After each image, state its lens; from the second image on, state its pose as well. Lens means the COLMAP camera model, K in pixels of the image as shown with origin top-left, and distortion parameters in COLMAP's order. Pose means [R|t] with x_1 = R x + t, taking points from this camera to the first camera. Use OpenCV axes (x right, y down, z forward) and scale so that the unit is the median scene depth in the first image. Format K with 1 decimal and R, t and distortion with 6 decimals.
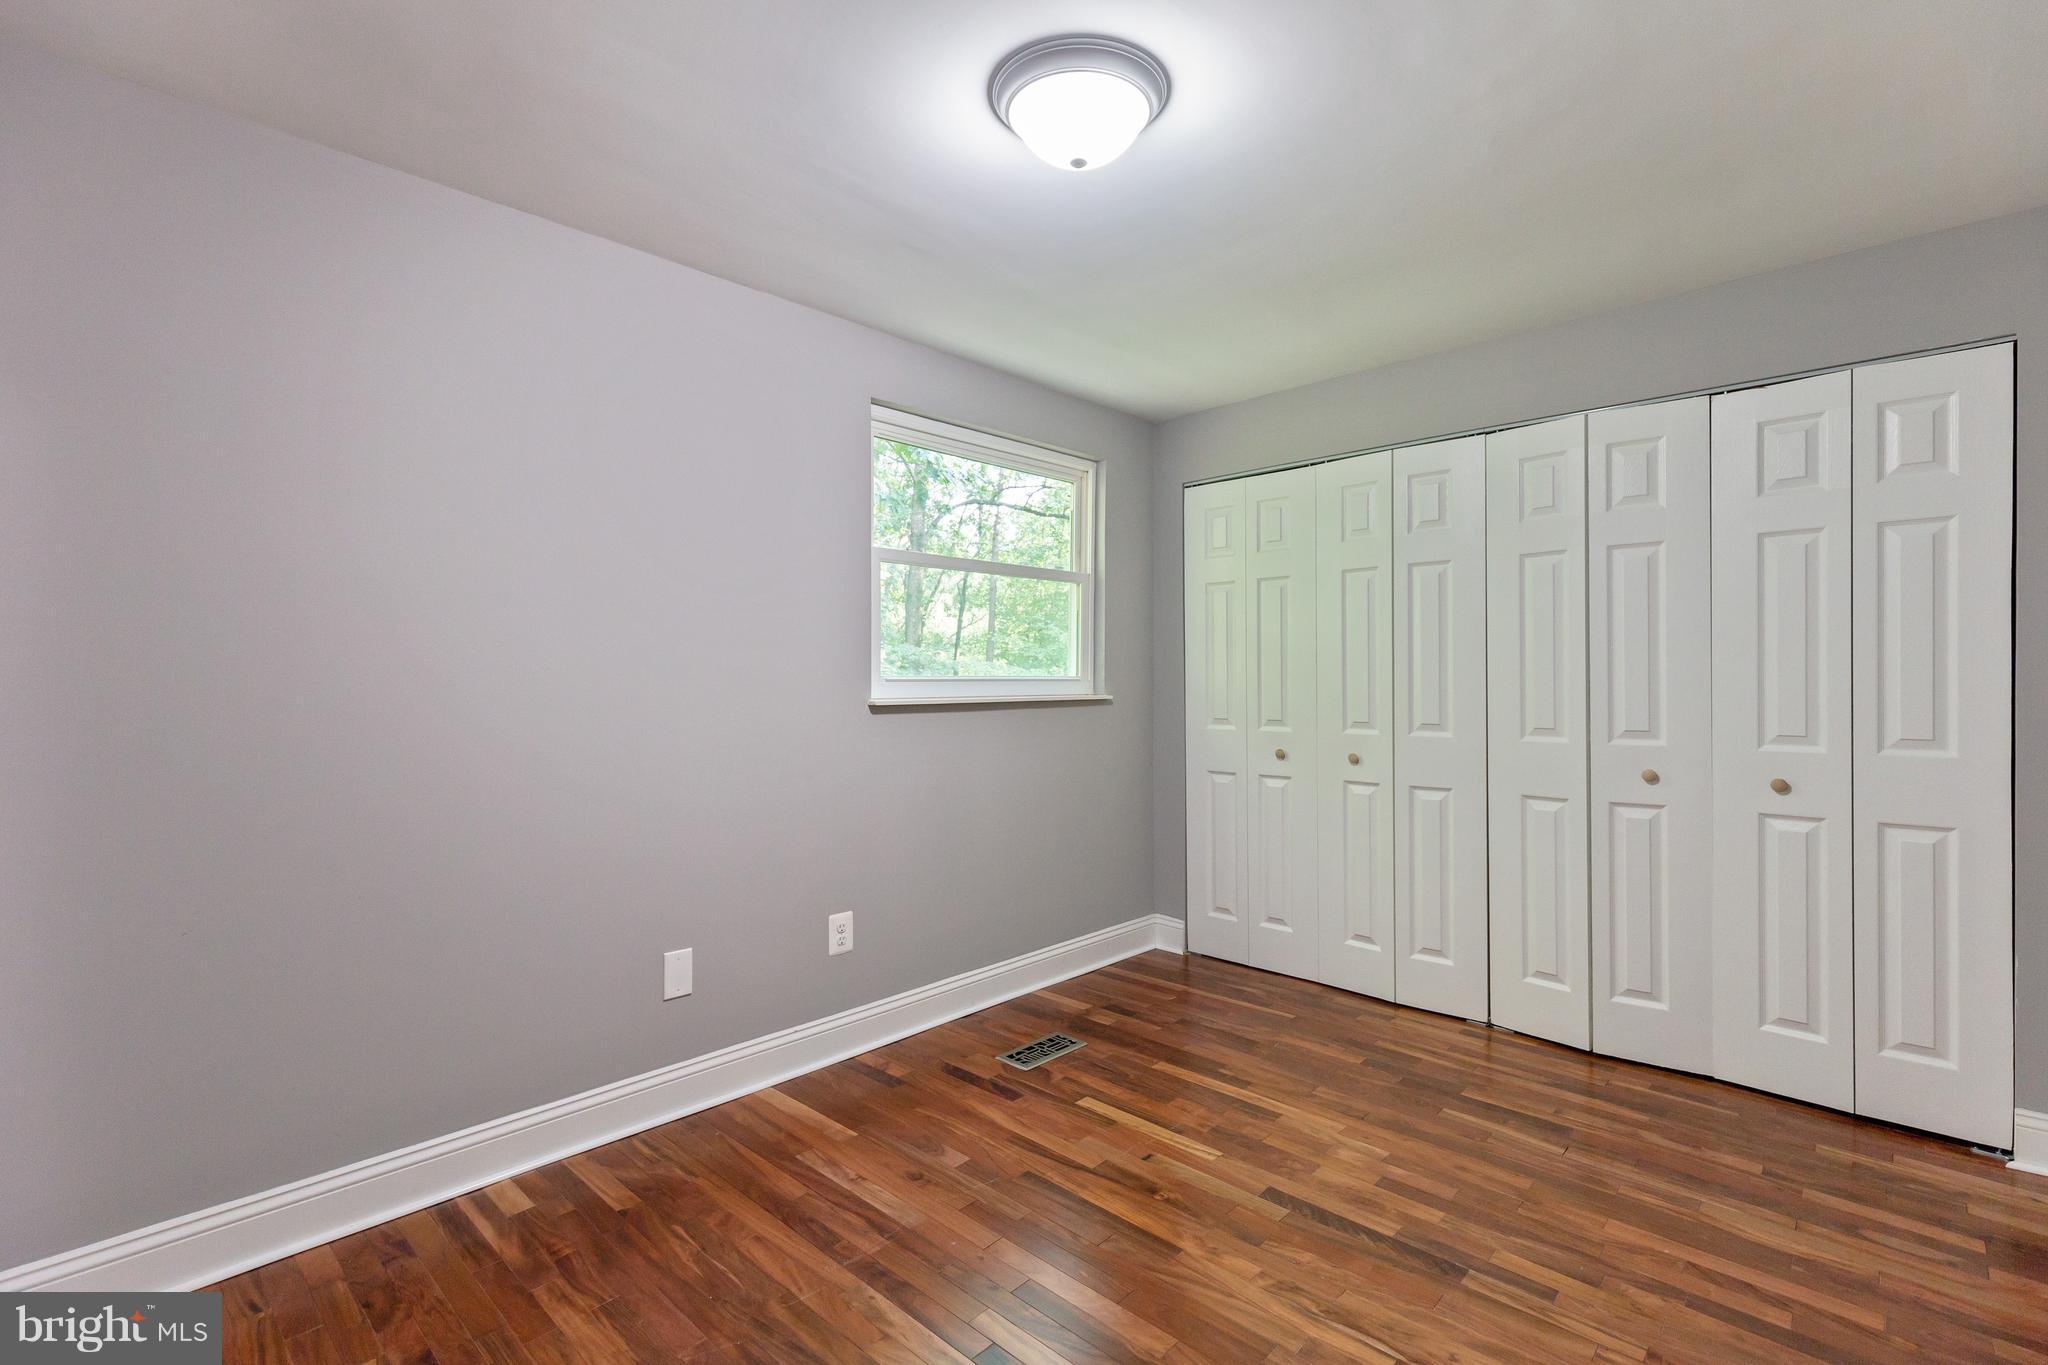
lens RADIAL K [[933.2, 0, 1012.9], [0, 933.2, 690.1], [0, 0, 1]] dist [0.014801, -0.002581]
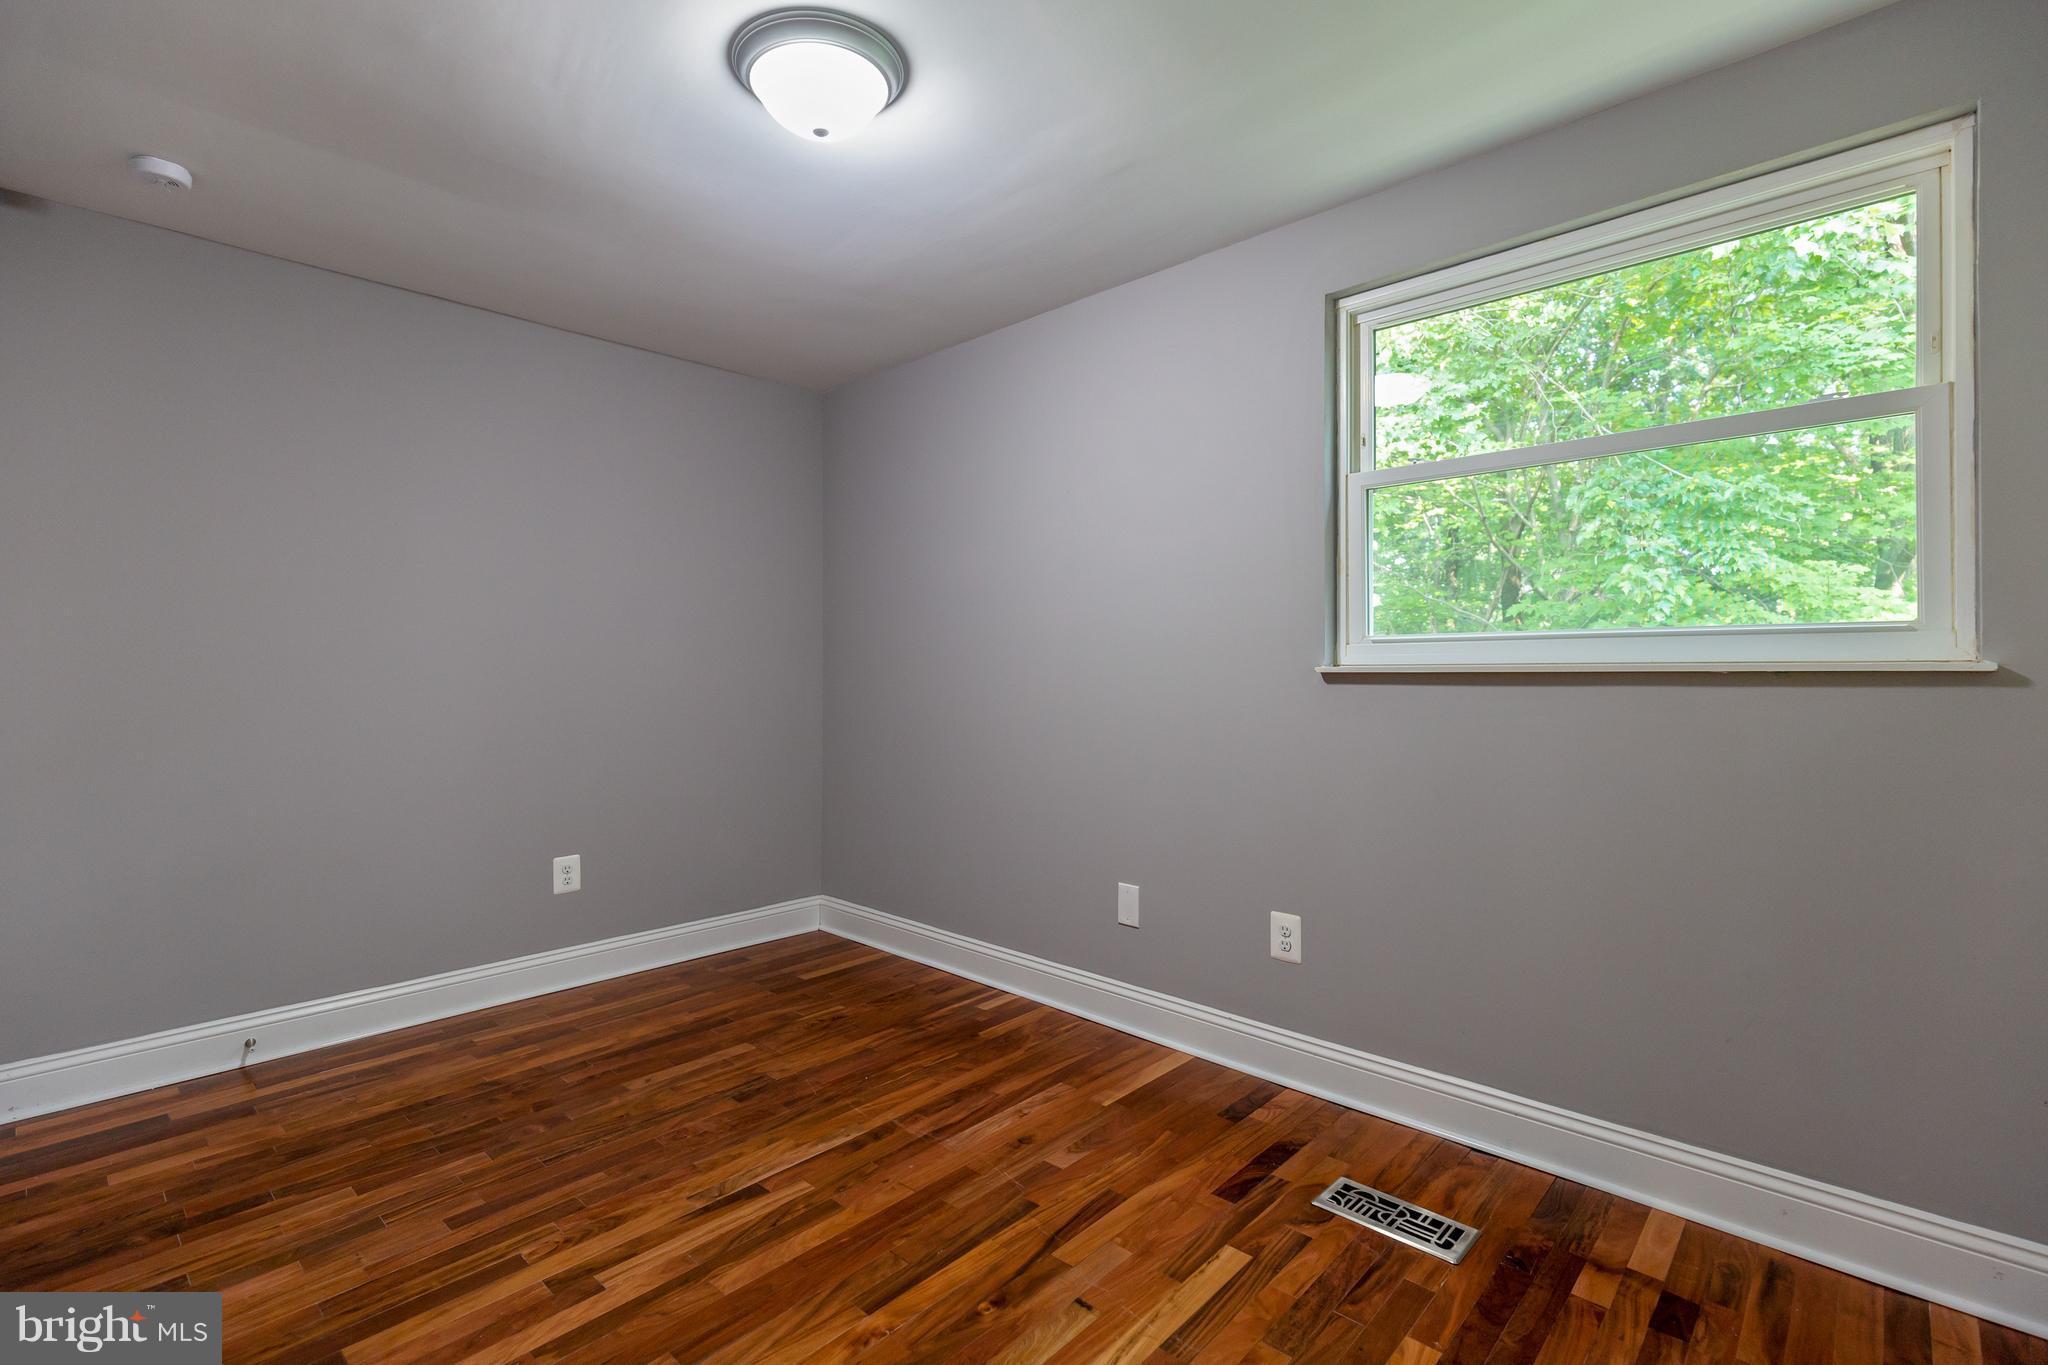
lens RADIAL K [[933.2, 0, 1013.9], [0, 933.2, 664.9], [0, 0, 1]] dist [0.014801, -0.002581]
pose [[0.003950, -0.002974, -0.999988, 0.809050], [-0.003637, 0.999989, -0.002988, 0.015988], [0.999986, 0.003648, 0.003939, 0.891255]]
